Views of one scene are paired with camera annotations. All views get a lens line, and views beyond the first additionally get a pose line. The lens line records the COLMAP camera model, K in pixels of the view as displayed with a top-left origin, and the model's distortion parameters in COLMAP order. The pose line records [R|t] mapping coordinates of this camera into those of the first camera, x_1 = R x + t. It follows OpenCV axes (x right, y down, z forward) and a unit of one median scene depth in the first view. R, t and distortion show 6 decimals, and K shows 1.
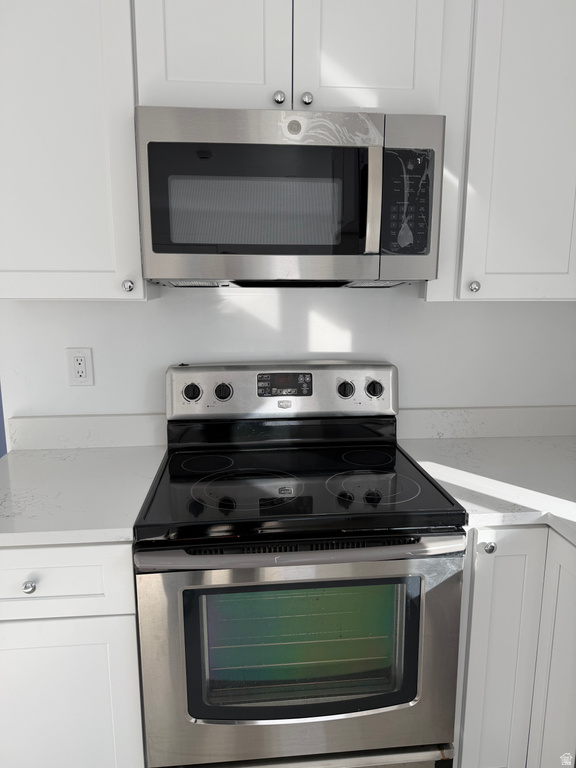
lens RADIAL K [[531.8, 0, 288.0], [0, 531.8, 384.0], [0, 0, 1]] dist [0.097768, -0.110845]
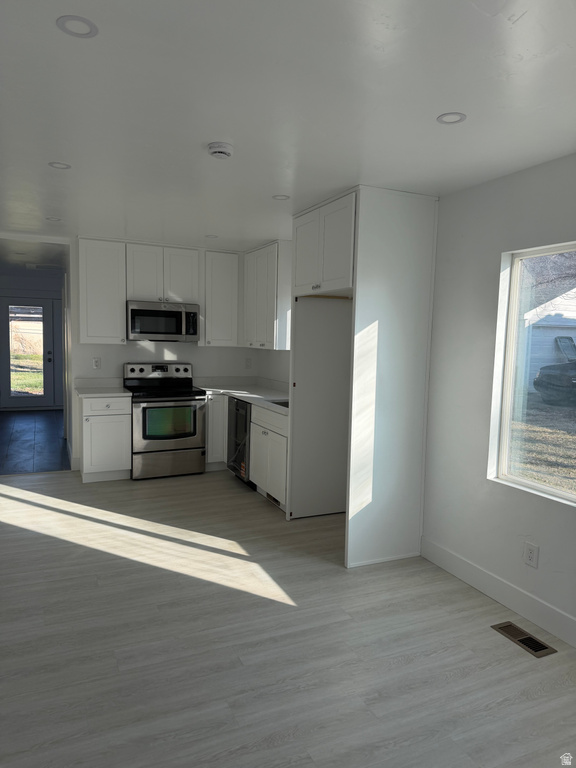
lens RADIAL K [[542.9, 0, 296.5], [0, 542.9, 390.3], [0, 0, 1]] dist [0.124027, -0.118625]
pose [[0.940041, -0.013241, 0.340805, -0.470622], [0.038867, 0.996895, -0.068475, 0.513572], [-0.338840, 0.077615, 0.937637, -3.235520]]
